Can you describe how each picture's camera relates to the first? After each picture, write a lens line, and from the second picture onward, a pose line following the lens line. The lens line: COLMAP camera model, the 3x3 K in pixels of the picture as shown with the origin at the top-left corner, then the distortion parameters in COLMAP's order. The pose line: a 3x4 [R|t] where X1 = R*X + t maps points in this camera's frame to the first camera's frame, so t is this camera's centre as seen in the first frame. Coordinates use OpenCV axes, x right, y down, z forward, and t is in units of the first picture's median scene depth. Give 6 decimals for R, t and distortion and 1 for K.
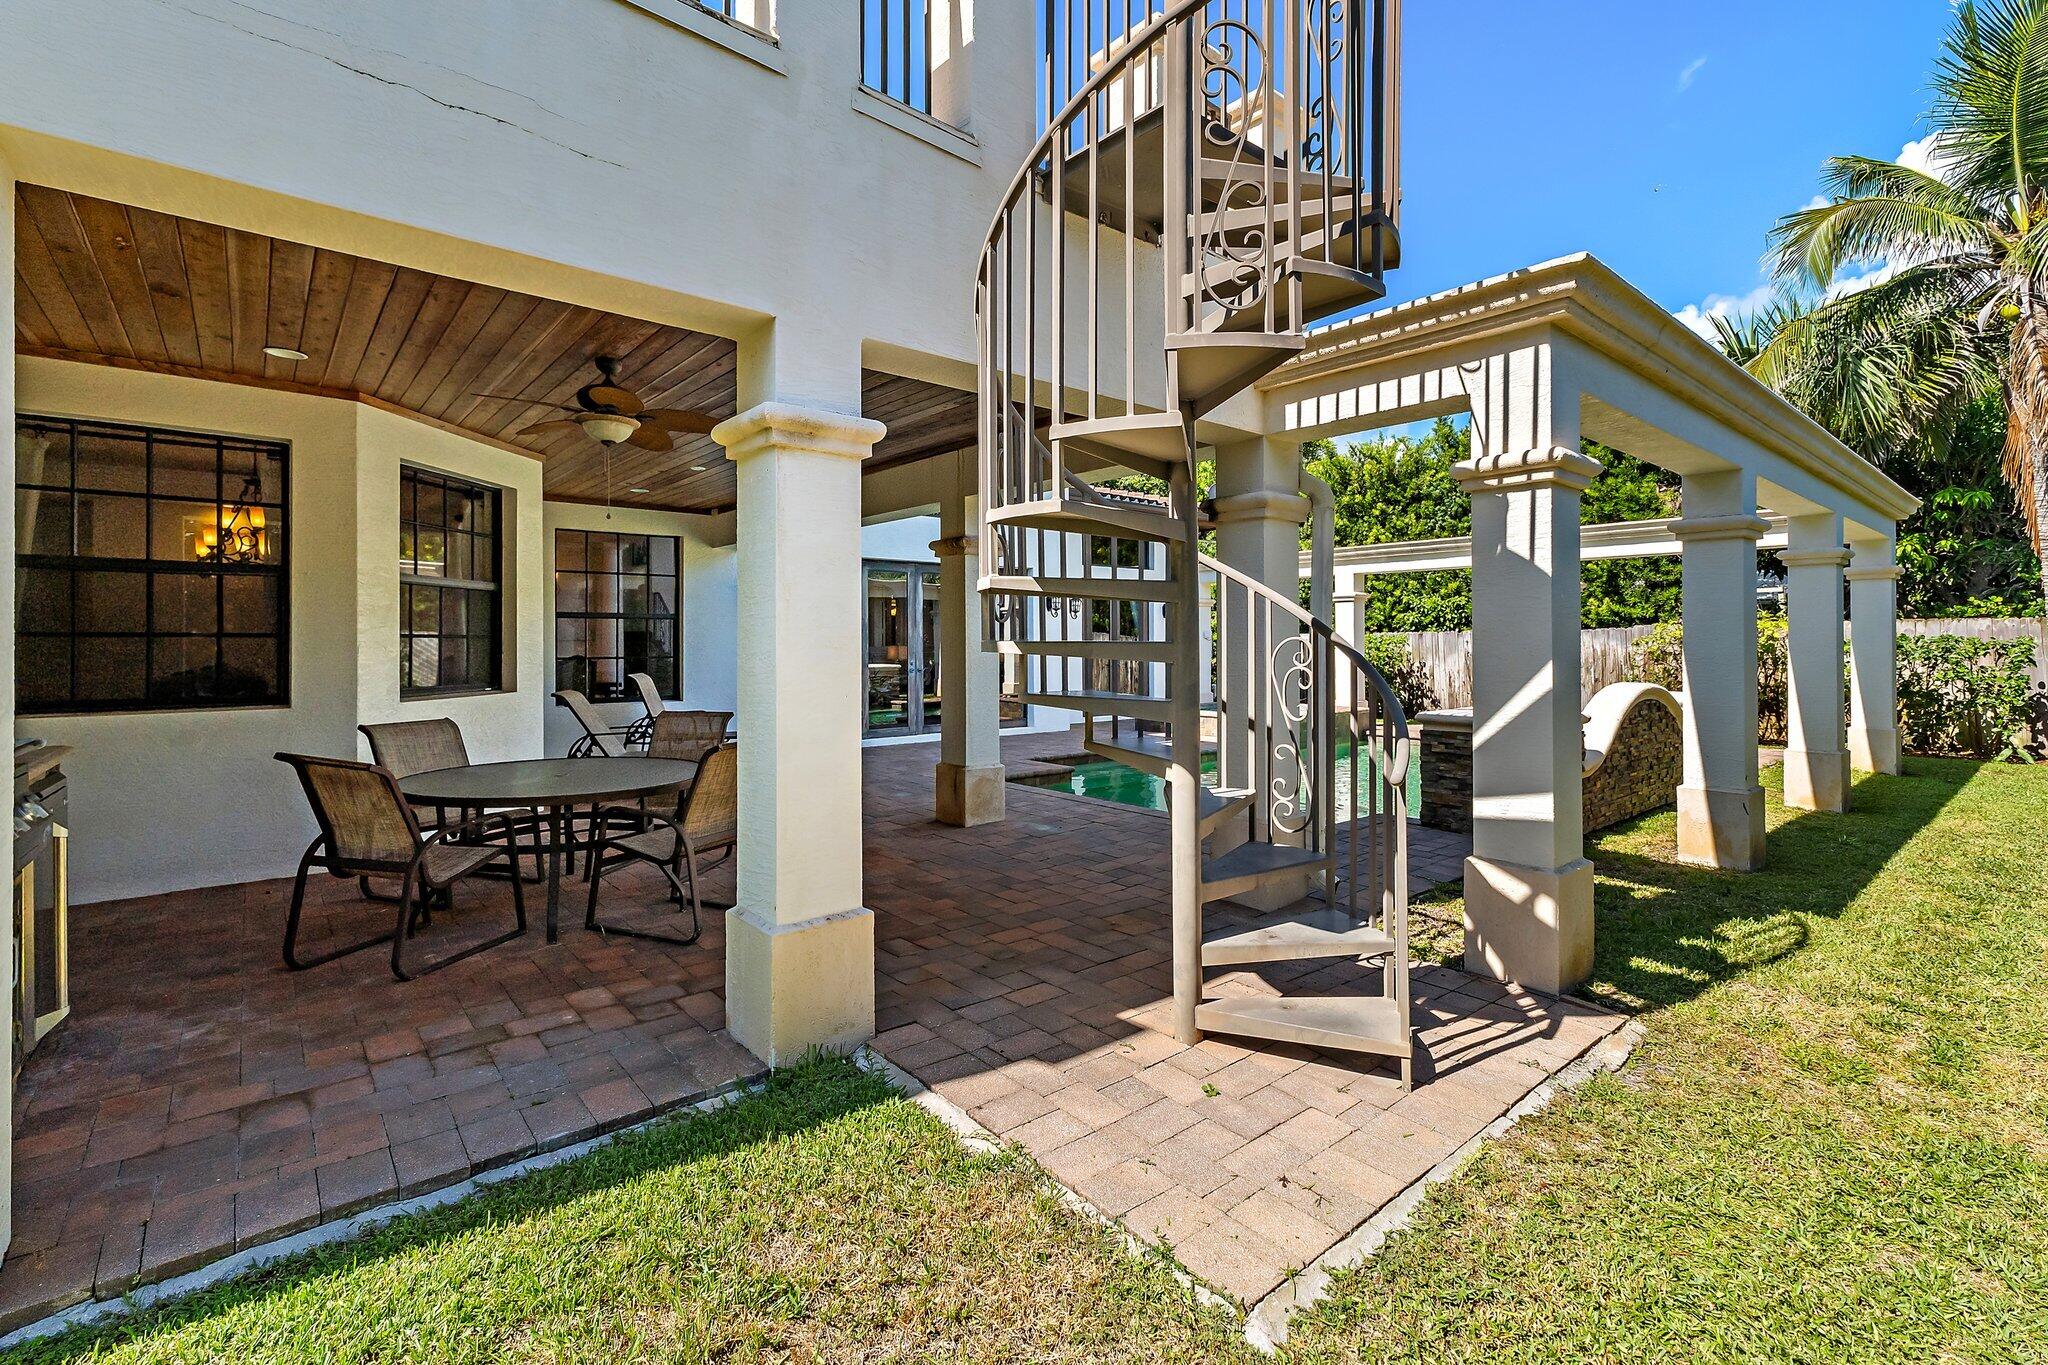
lens RADIAL K [[925.4, 0, 998.4], [0, 925.4, 630.6], [0, 0, 1]] dist [0.010552, -0.000742]
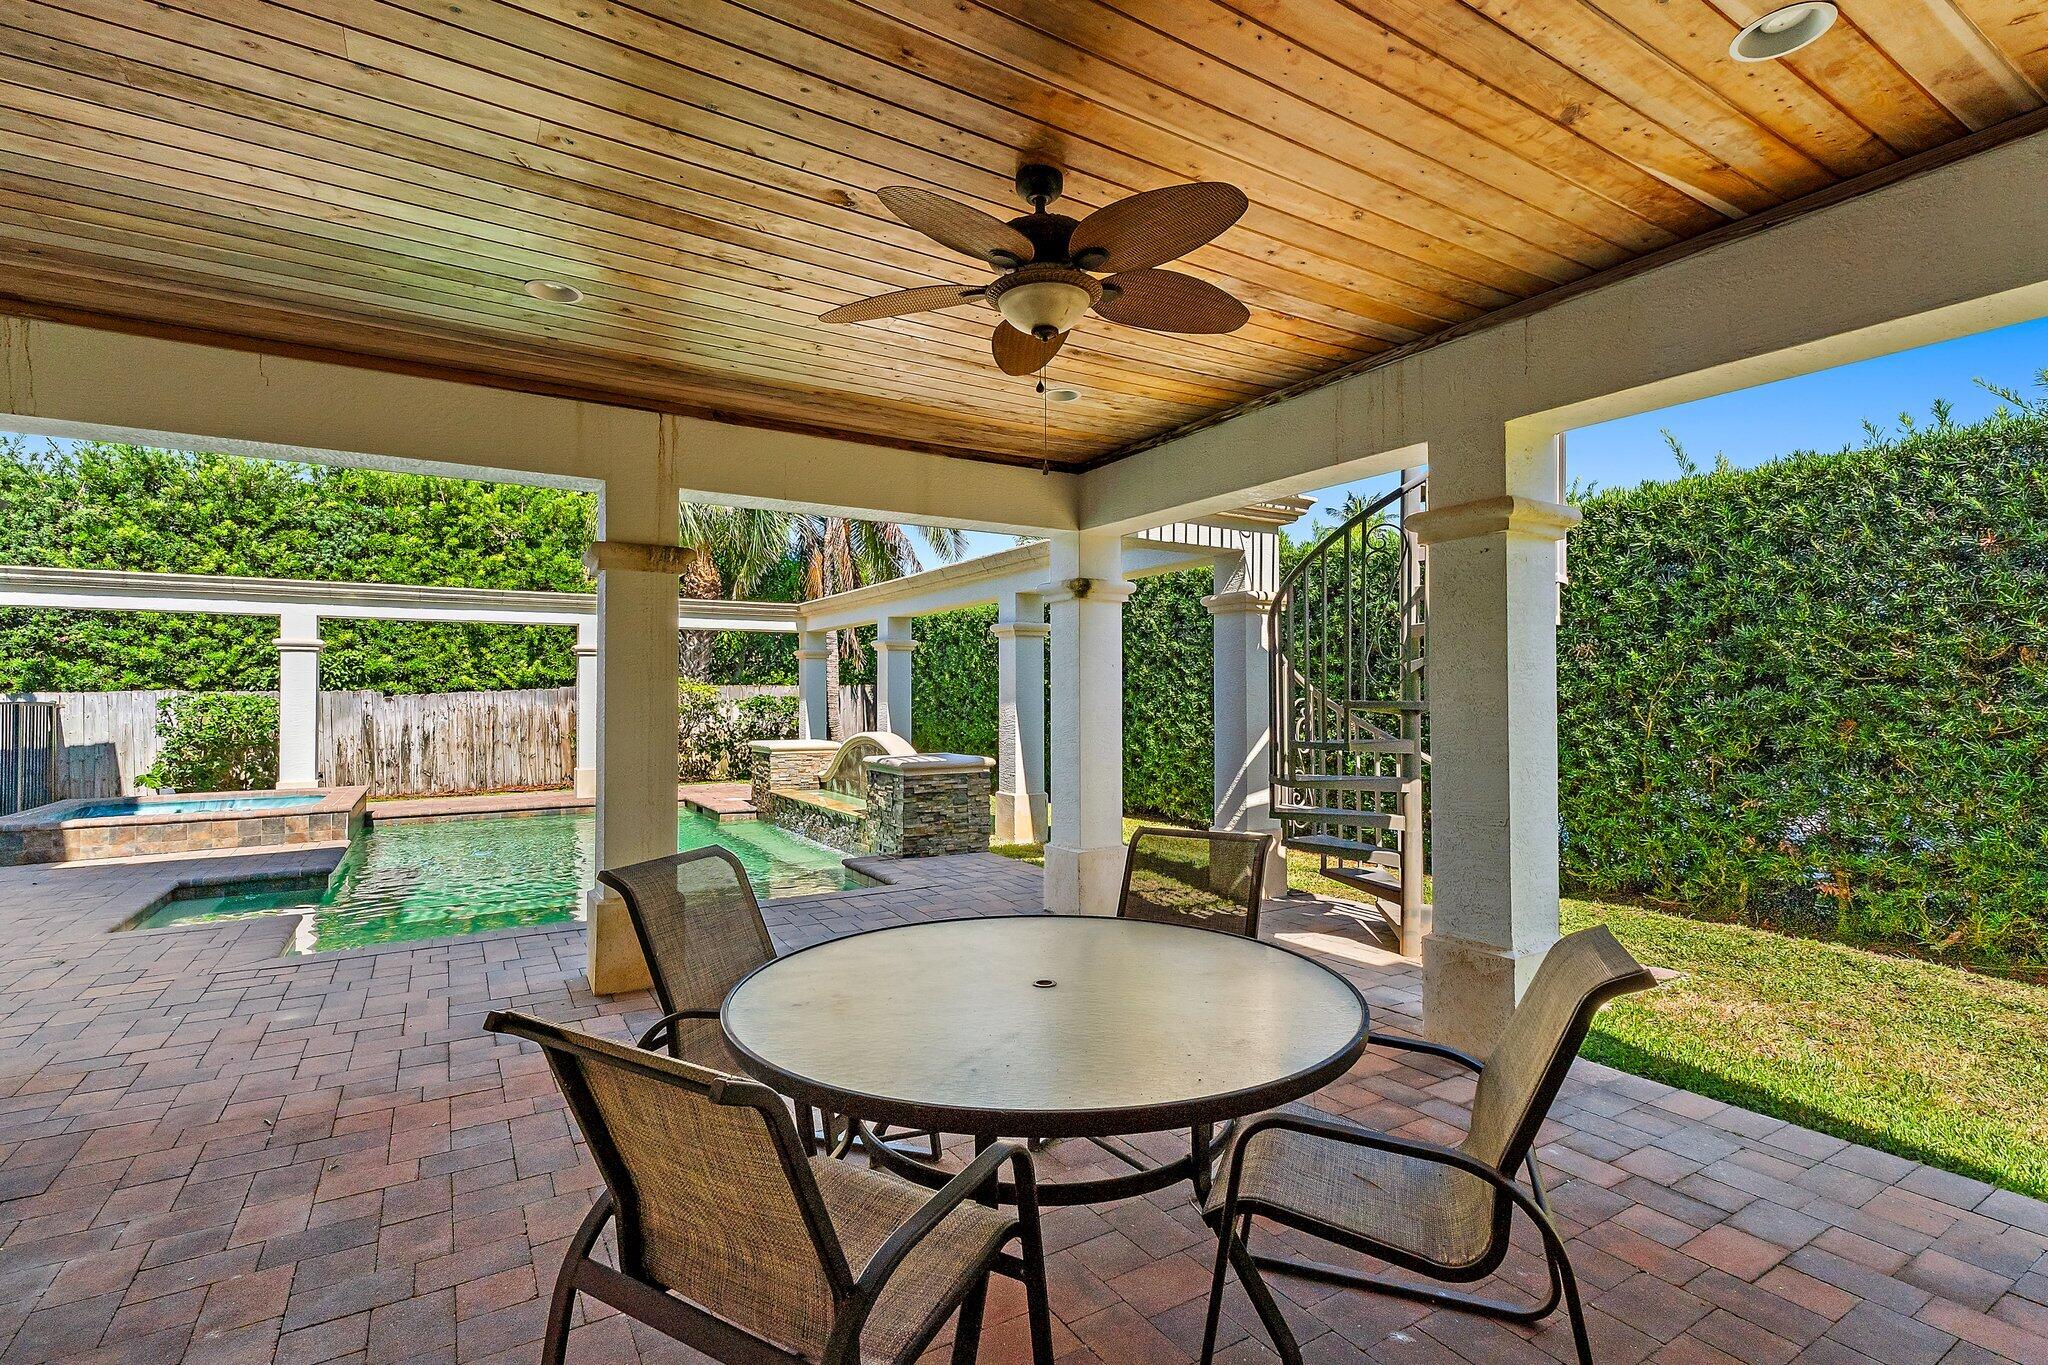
lens RADIAL K [[925.4, 0, 1028.8], [0, 925.4, 684.4], [0, 0, 1]] dist [0.010552, -0.000742]
pose [[0.133968, 0.013144, 0.990899, -0.704388], [-0.006338, 0.999903, -0.012407, 0.003148], [-0.990965, -0.004618, 0.134038, 0.700292]]
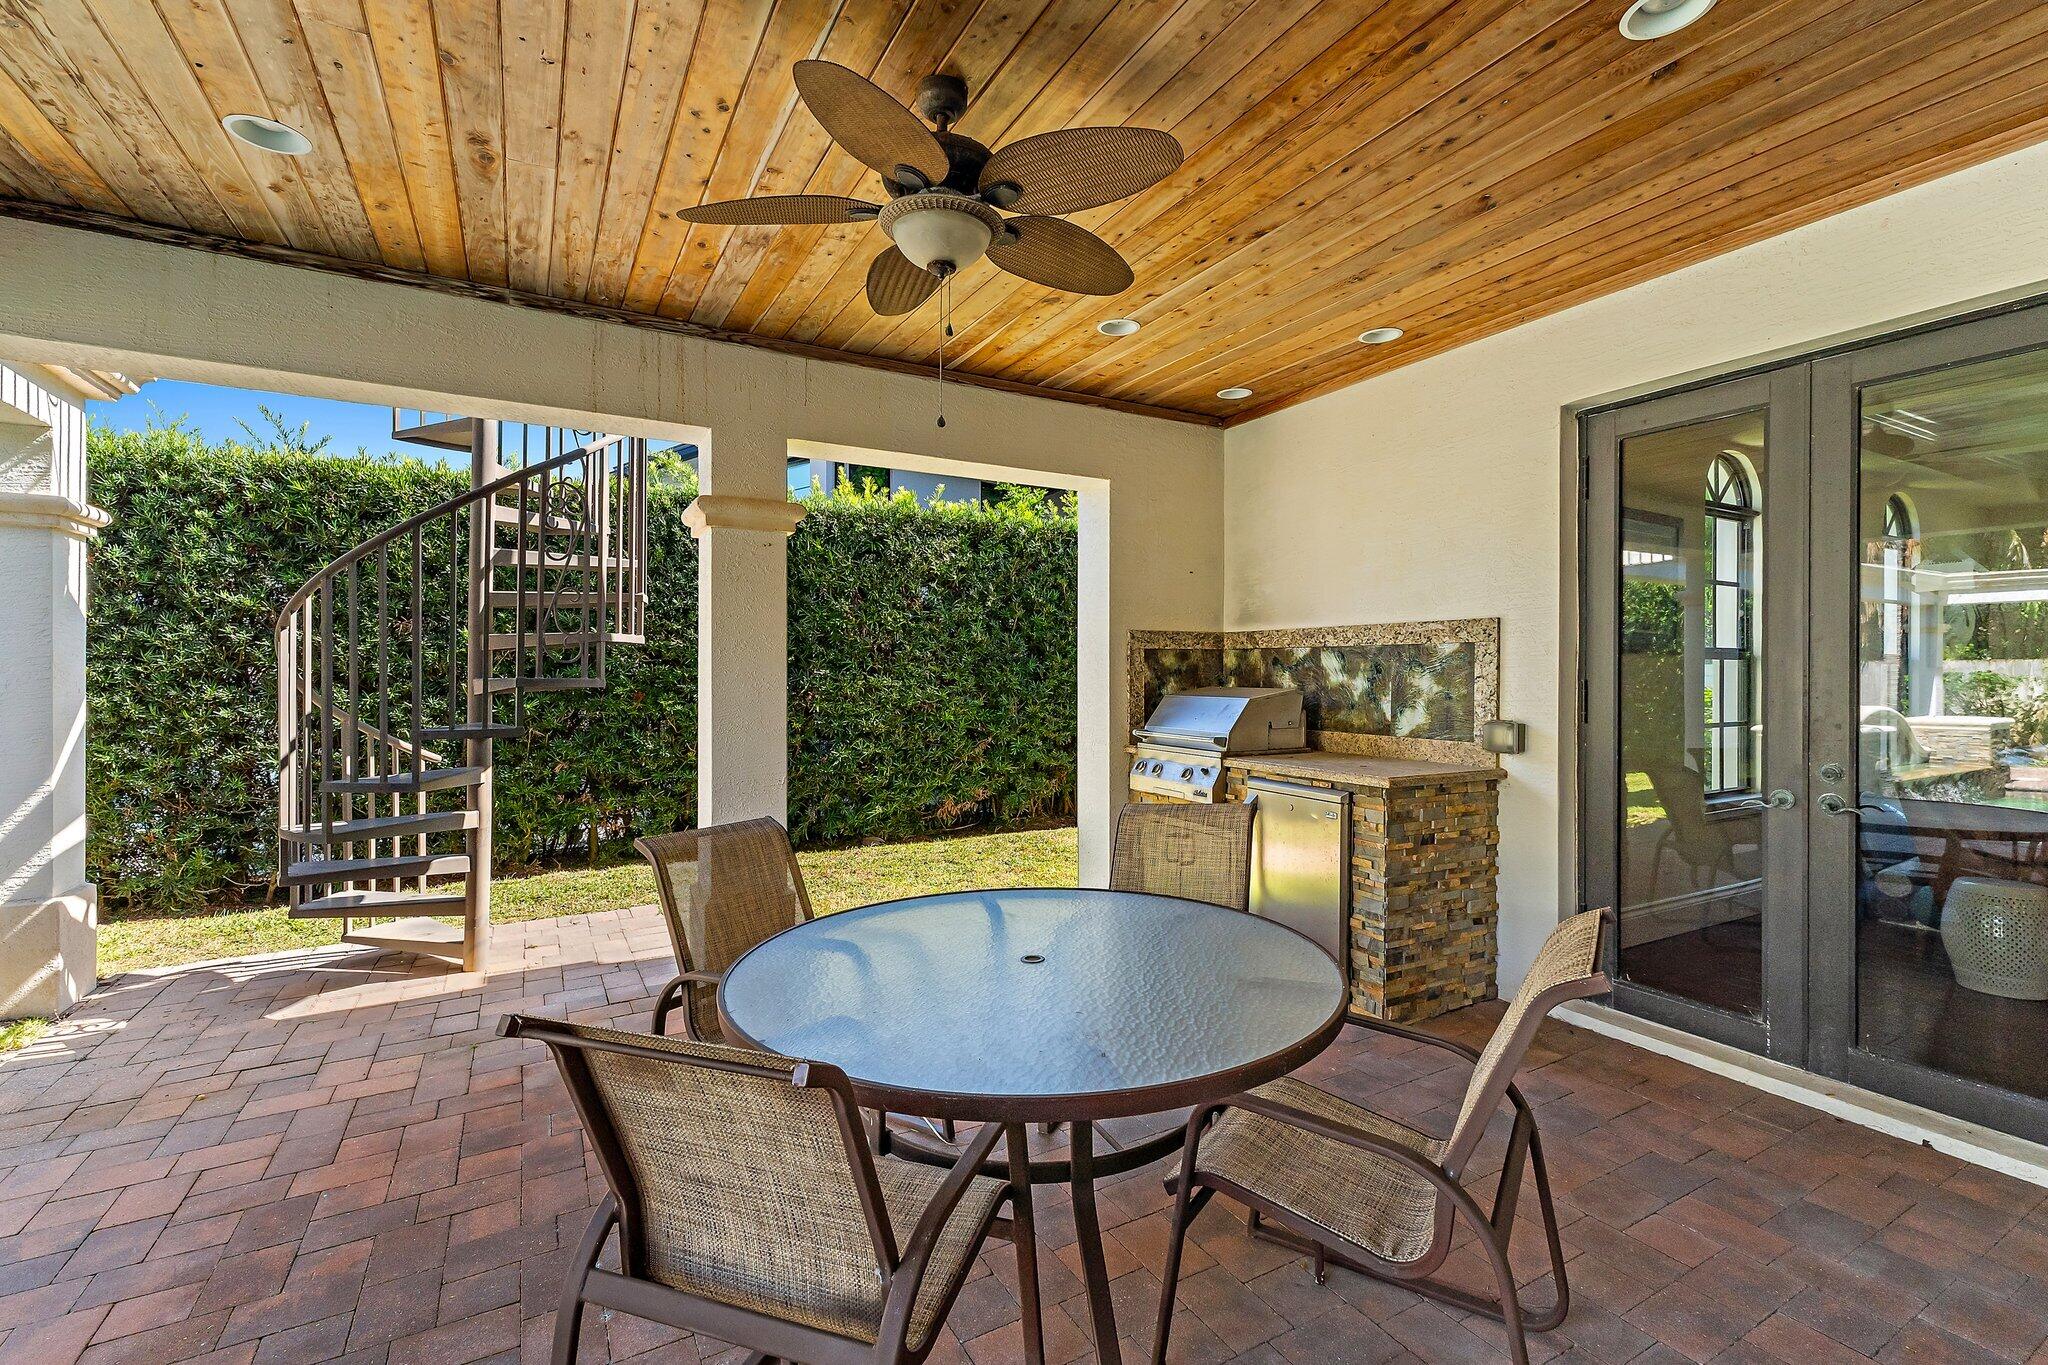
lens RADIAL K [[925.4, 0, 1026.2], [0, 925.4, 679.9], [0, 0, 1]] dist [0.010552, -0.000742]
pose [[-0.984886, -0.004712, 0.173142, -0.407369], [-0.004836, 0.999988, -0.000297, 0.004137], [-0.173138, -0.001130, -0.984897, 1.083279]]
